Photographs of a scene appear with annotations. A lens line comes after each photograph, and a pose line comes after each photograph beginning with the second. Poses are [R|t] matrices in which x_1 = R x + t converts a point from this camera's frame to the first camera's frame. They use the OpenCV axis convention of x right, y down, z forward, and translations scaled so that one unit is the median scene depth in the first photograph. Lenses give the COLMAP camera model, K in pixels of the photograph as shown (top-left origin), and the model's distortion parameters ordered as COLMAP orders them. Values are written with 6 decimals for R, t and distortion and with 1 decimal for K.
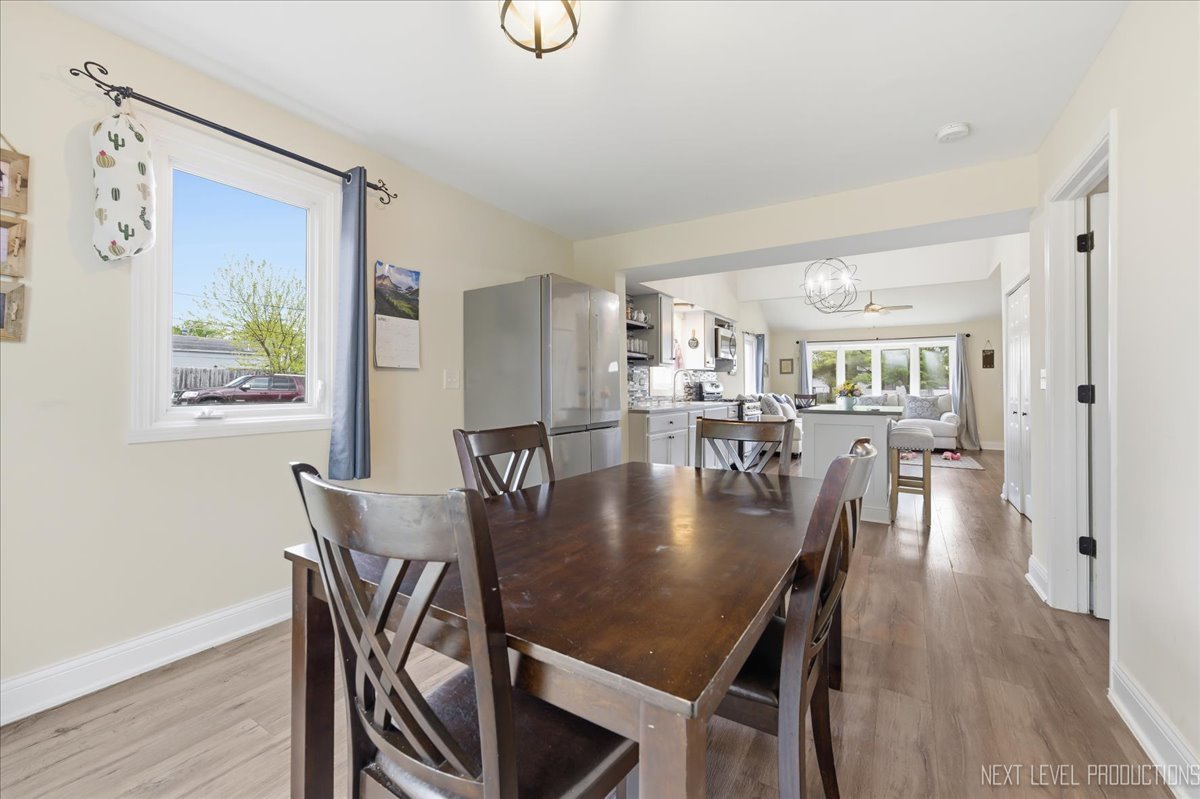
lens RADIAL K [[482.7, 0, 593.8], [0, 482.7, 381.6], [0, 0, 1]] dist [-0.000319, 0.000269]
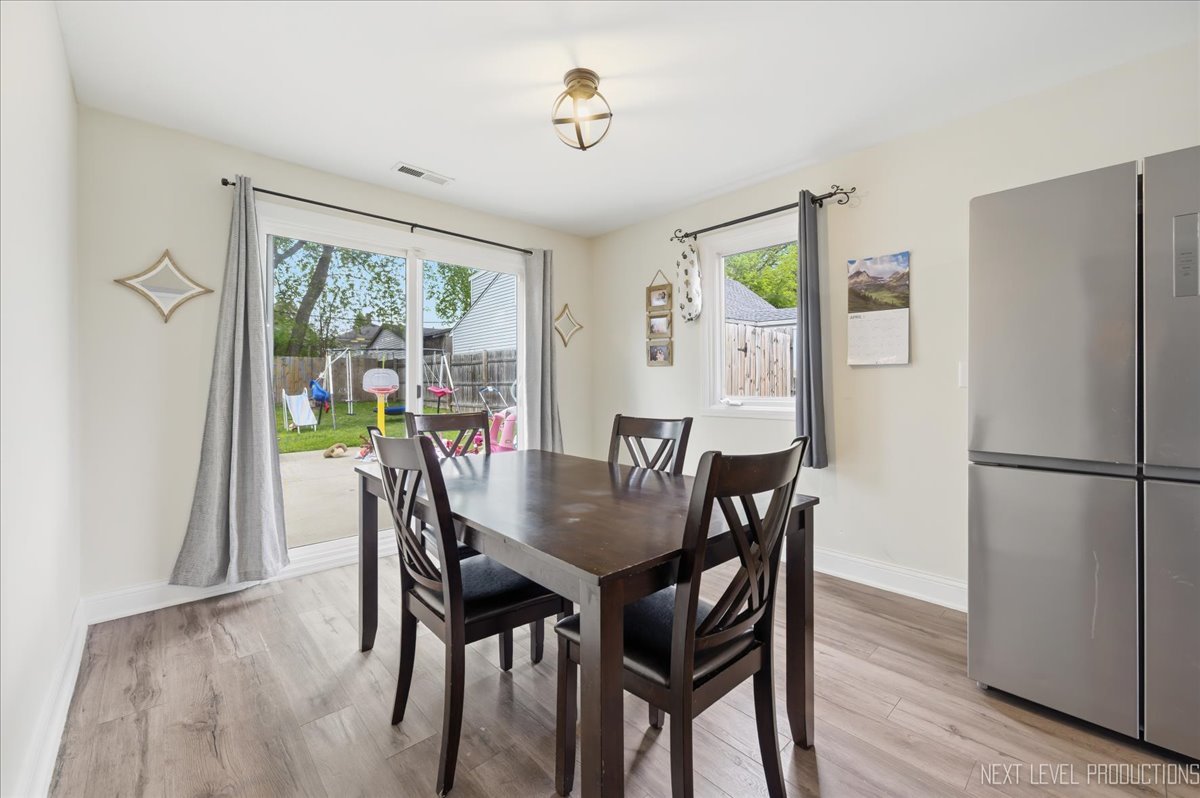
lens RADIAL K [[482.7, 0, 593.8], [0, 482.7, 381.1], [0, 0, 1]] dist [-0.000319, 0.000269]
pose [[-0.275915, -0.005458, -0.961166, 0.663101], [0.008192, 0.999934, -0.008030, 0.005763], [0.961147, -0.010090, -0.275853, 0.754390]]
